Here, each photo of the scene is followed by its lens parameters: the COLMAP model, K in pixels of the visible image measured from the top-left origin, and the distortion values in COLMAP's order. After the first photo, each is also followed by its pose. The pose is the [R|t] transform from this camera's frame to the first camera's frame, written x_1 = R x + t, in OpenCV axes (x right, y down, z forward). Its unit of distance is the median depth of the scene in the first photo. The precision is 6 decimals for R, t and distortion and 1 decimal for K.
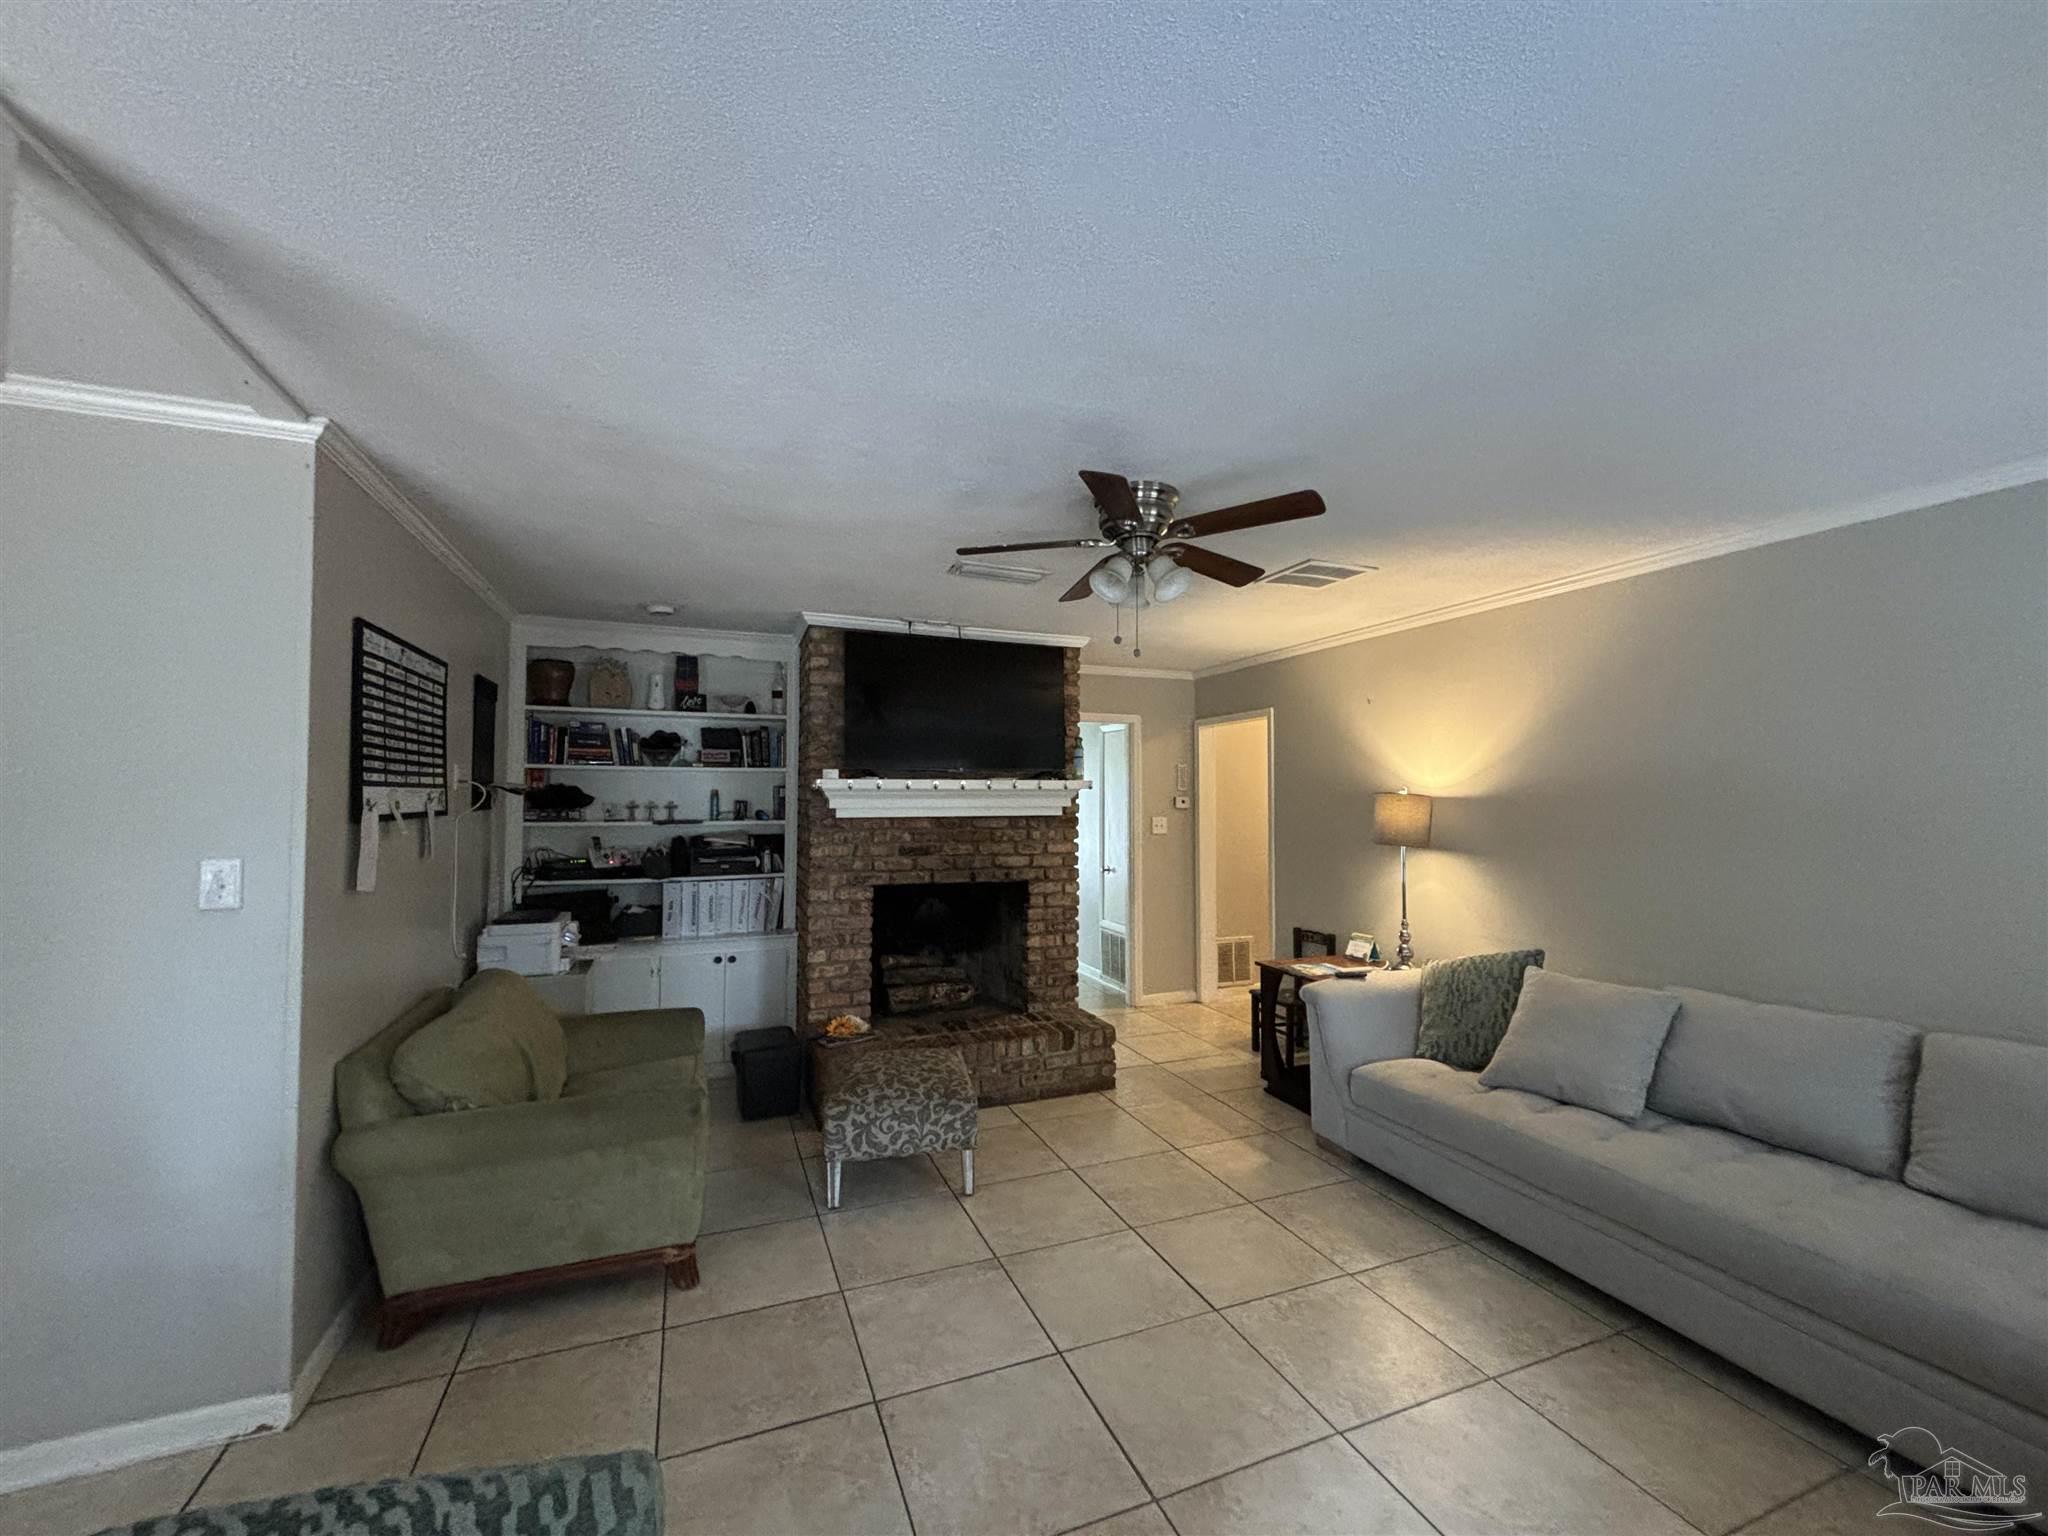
lens RADIAL K [[826.1, 0, 1032.6], [0, 826.1, 767.3], [0, 0, 1]] dist [-0.000183, -0.000872]
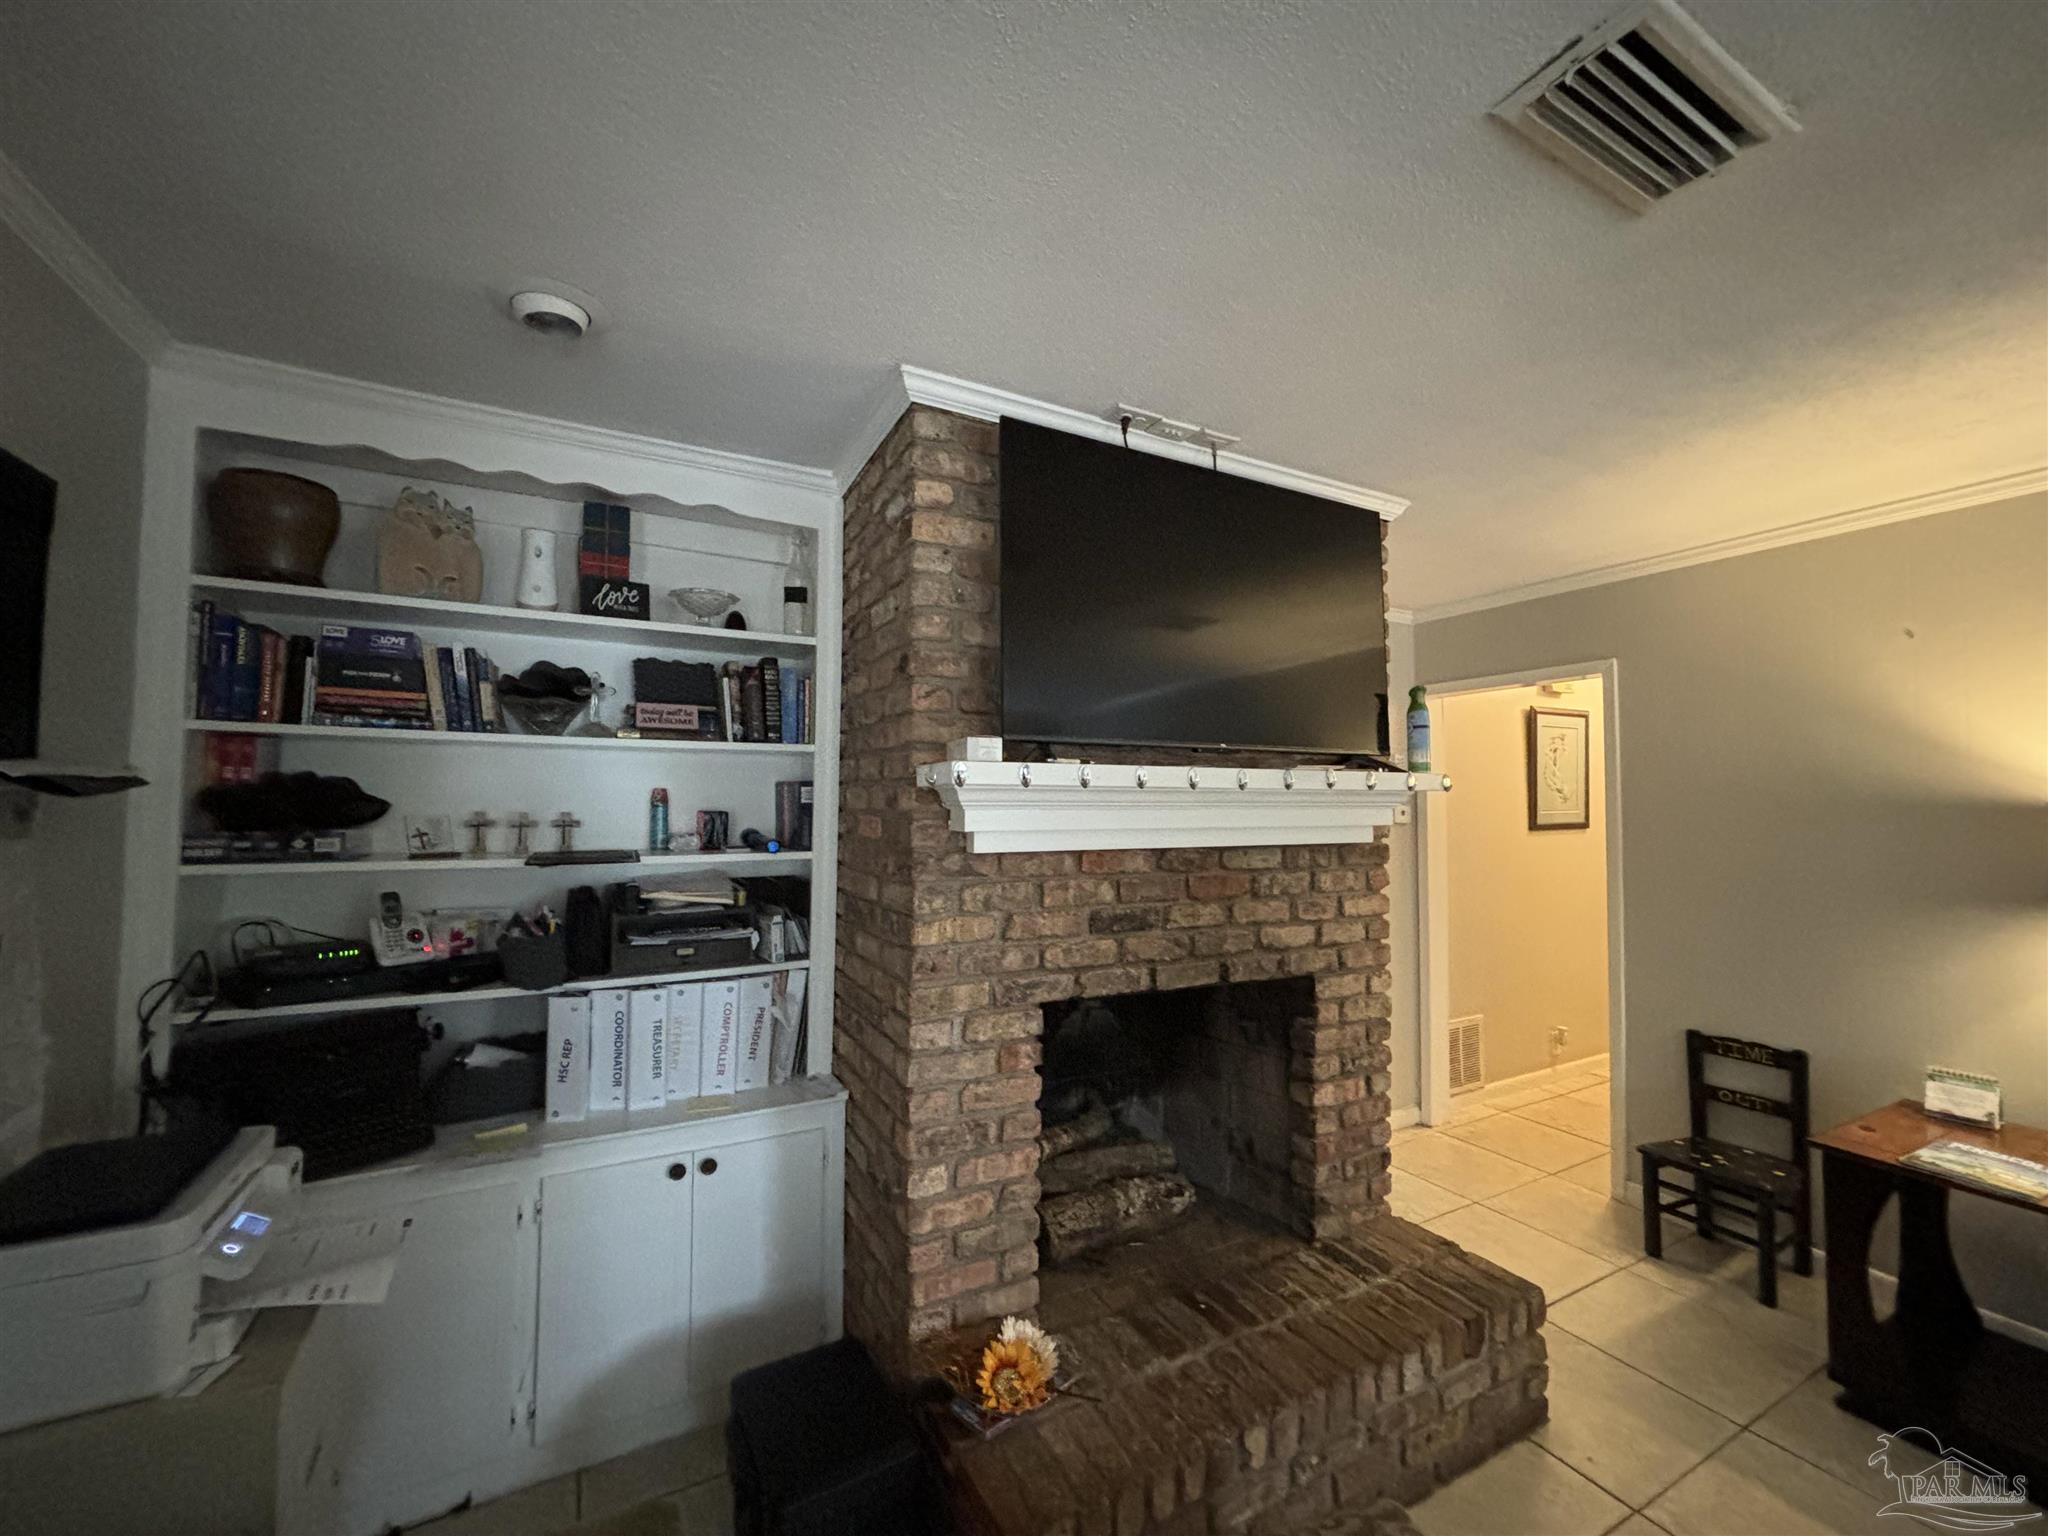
lens RADIAL K [[826.1, 0, 1016.1], [0, 826.1, 770.0], [0, 0, 1]] dist [-0.000183, -0.000872]
pose [[0.995283, 0.008262, 0.096667, -0.238701], [-0.008033, 0.999964, -0.002766, 0.017013], [-0.096686, 0.001976, 0.995313, 0.528309]]
